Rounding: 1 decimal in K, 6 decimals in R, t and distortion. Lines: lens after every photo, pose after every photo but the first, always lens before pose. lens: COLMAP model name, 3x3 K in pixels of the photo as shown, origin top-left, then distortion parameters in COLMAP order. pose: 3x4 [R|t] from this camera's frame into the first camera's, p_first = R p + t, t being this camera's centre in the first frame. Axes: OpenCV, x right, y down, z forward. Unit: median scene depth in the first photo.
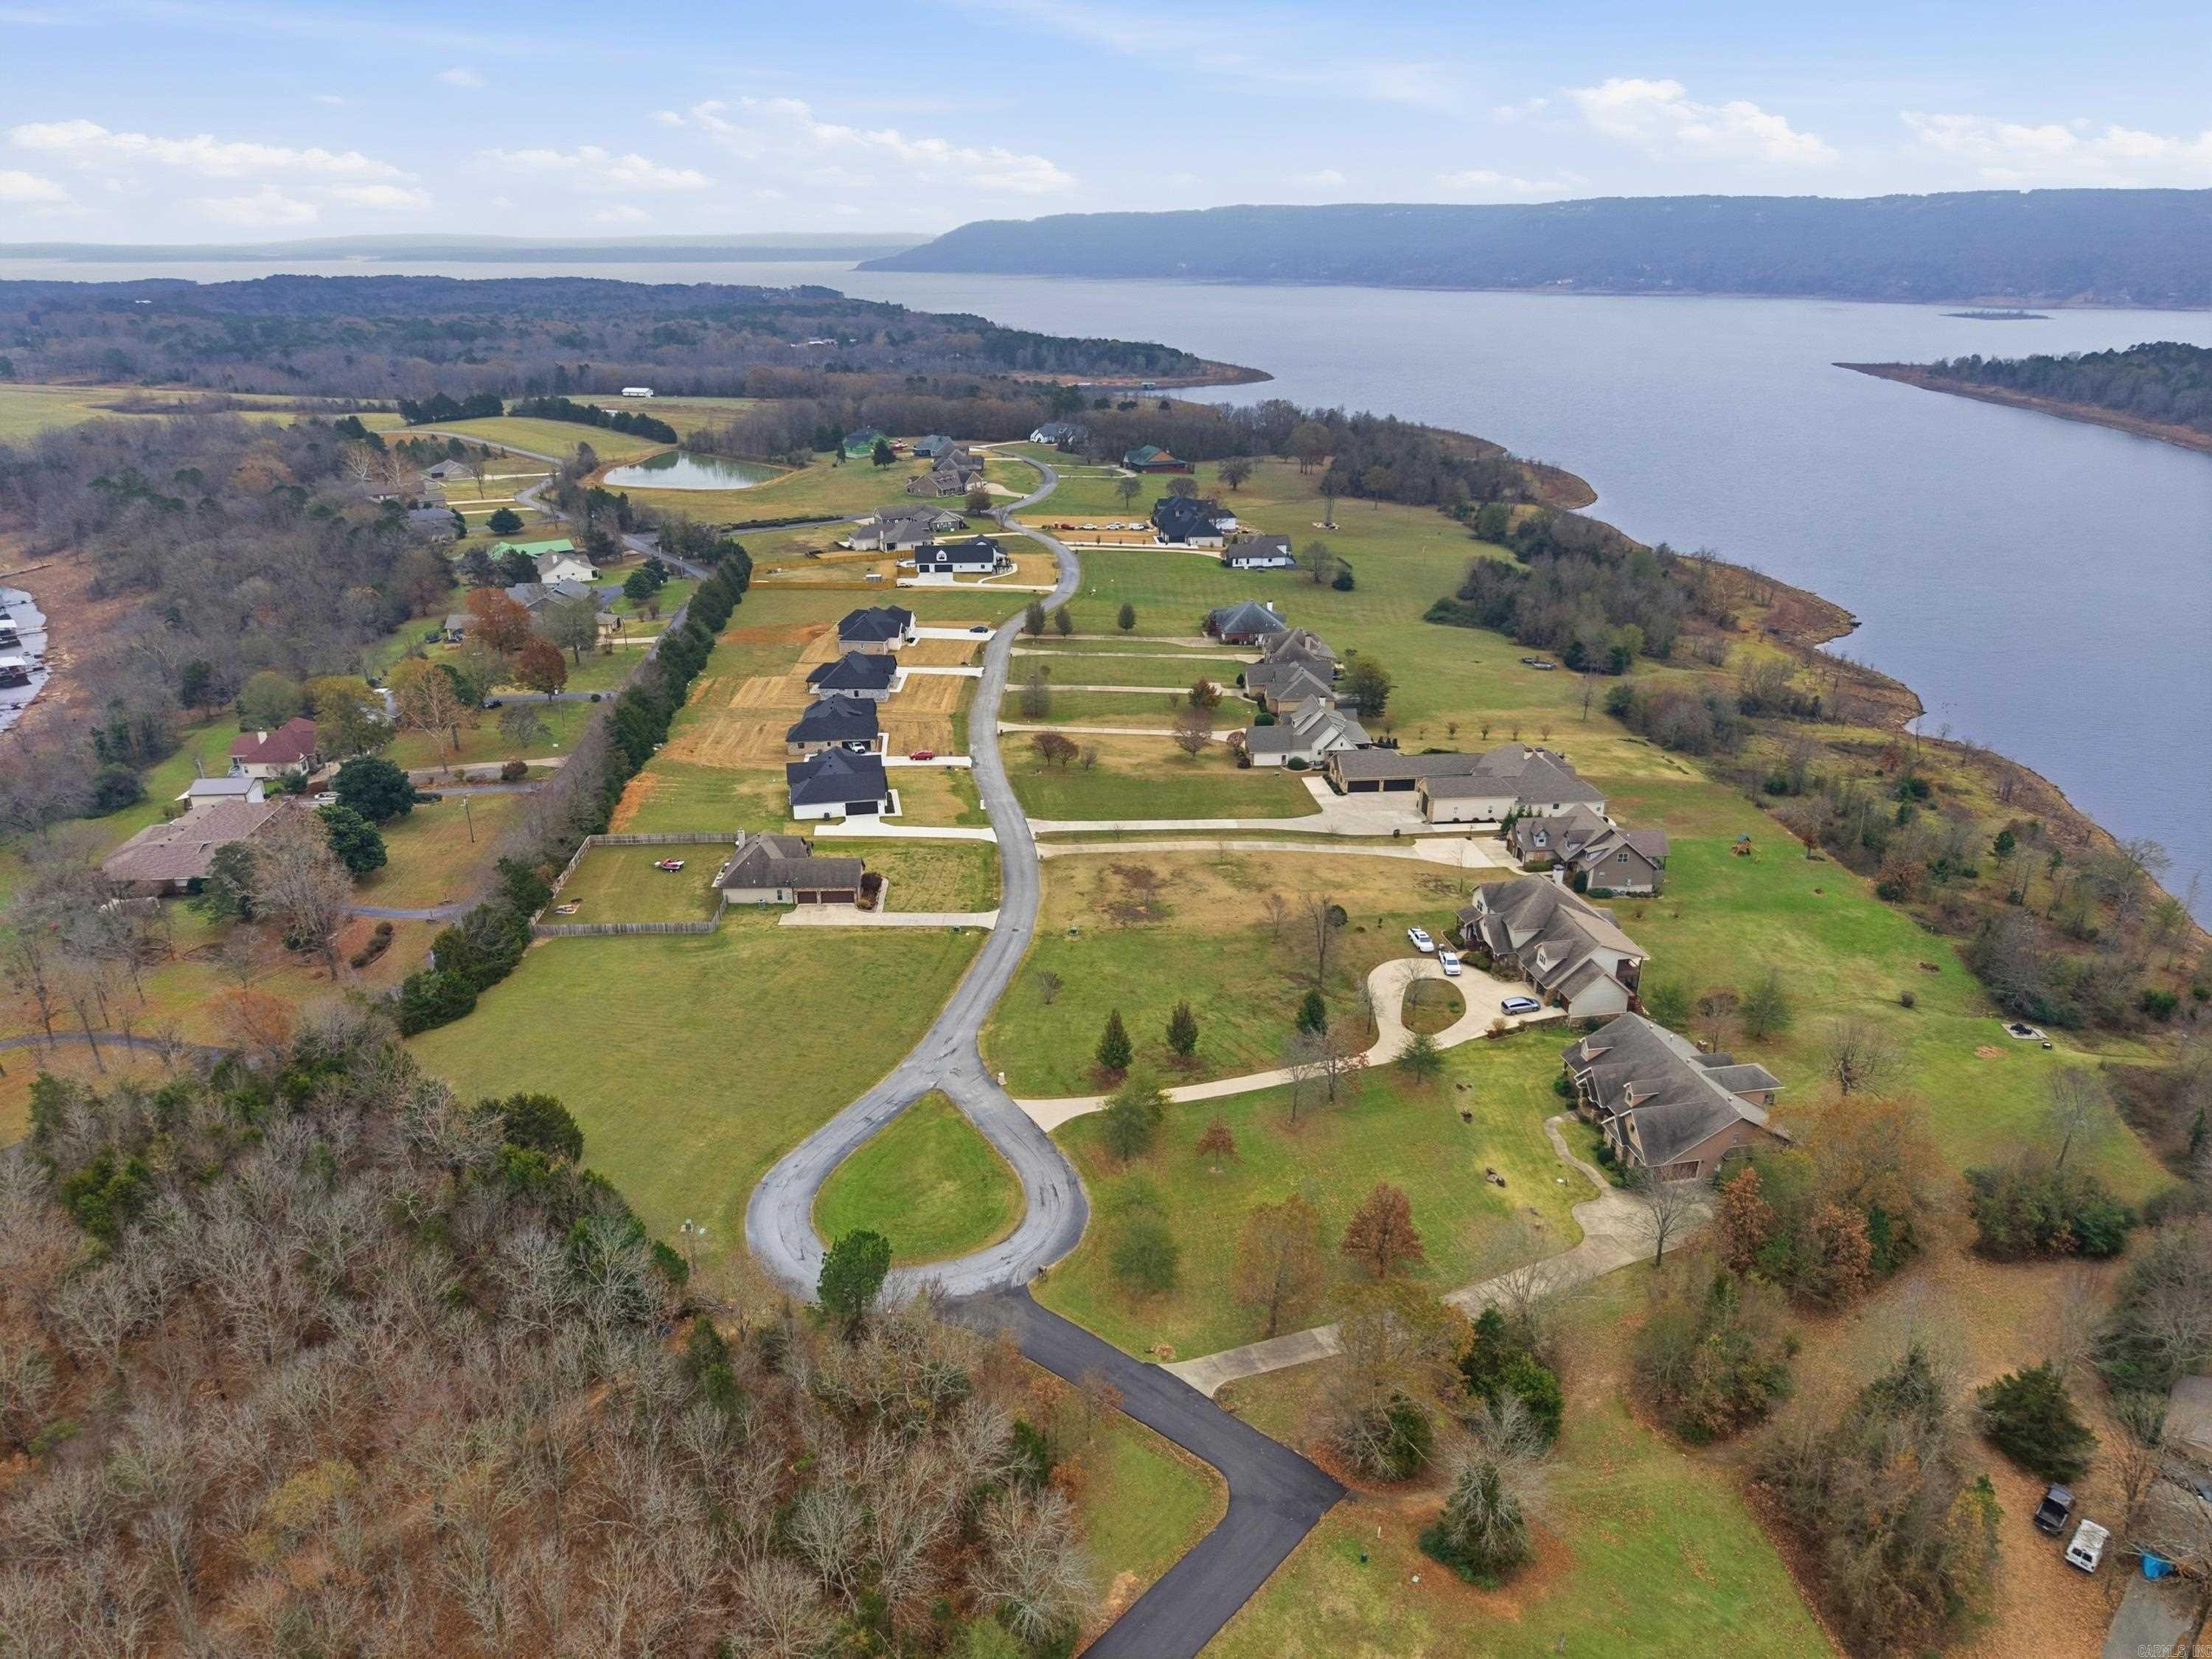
lens RADIAL K [[1462.5, 0, 1109.8], [0, 1462.5, 834.9], [0, 0, 1]] dist [0.012979, -0.016371]
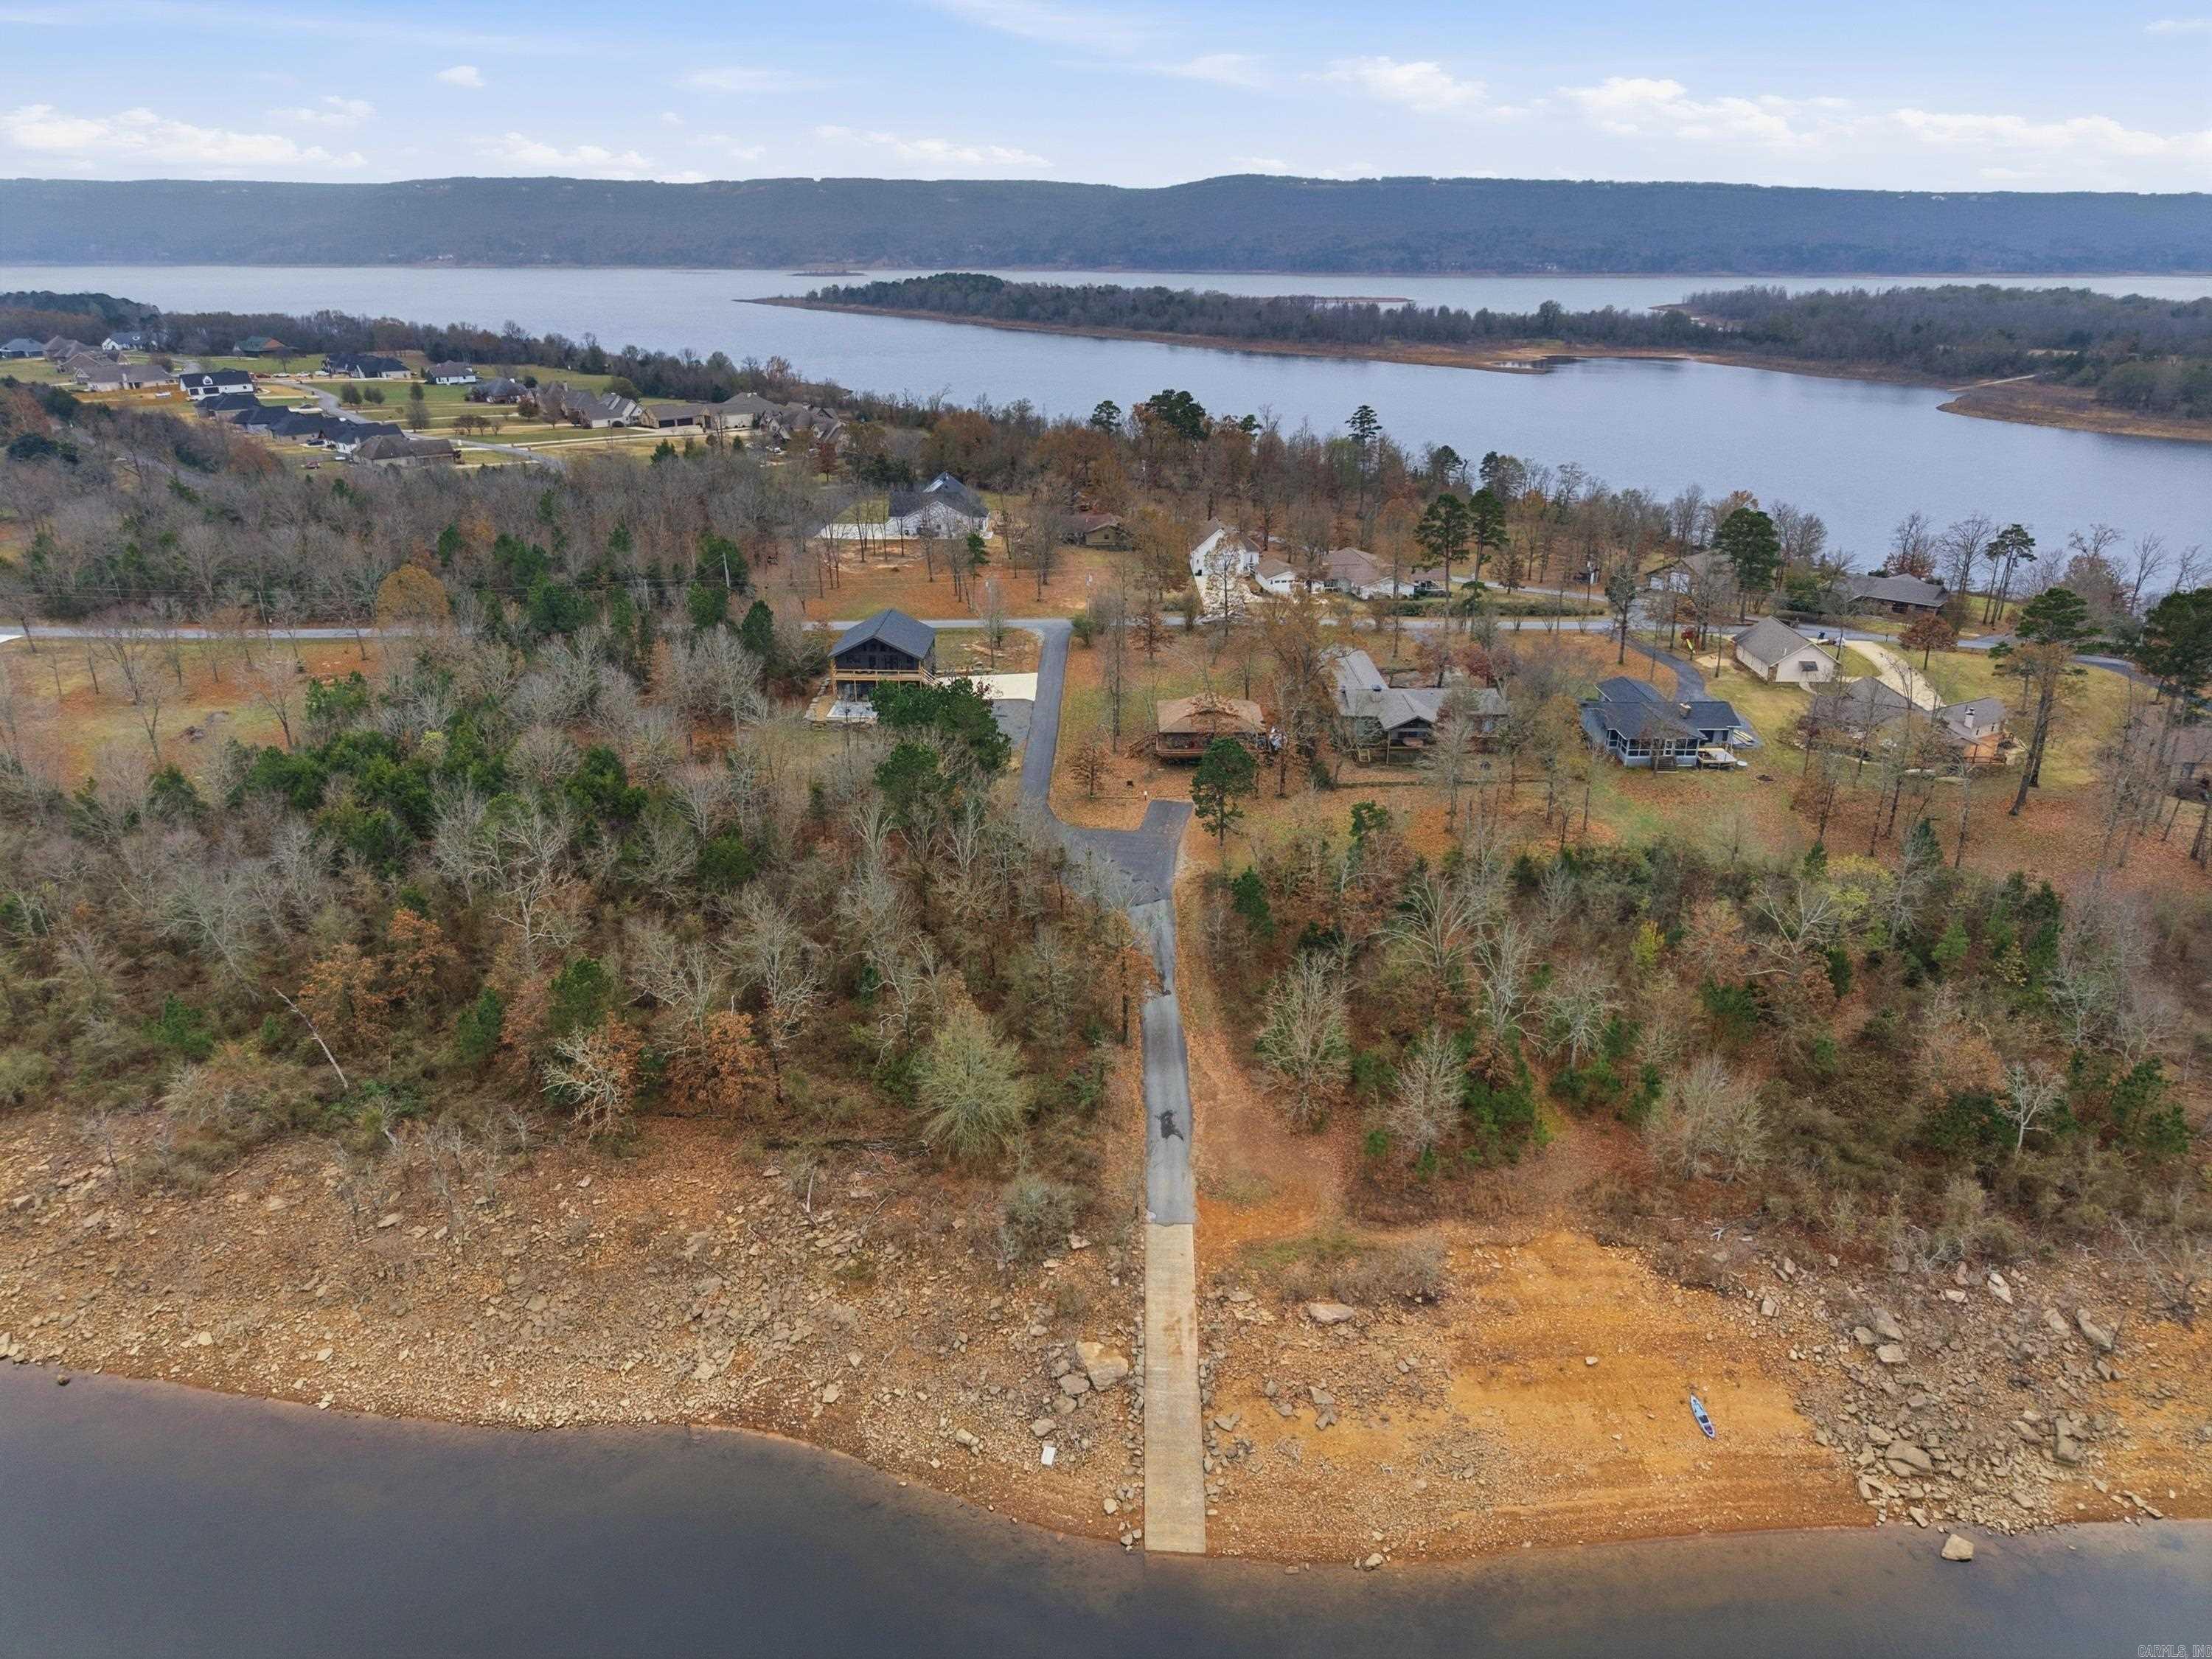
lens RADIAL K [[1462.5, 0, 1111.5], [0, 1462.5, 826.4], [0, 0, 1]] dist [0.012979, -0.016371]
pose [[0.758096, -0.243181, 0.605106, -0.308419], [0.244628, 0.966160, 0.081804, 0.215226], [-0.604522, 0.086010, 0.791931, -0.351615]]
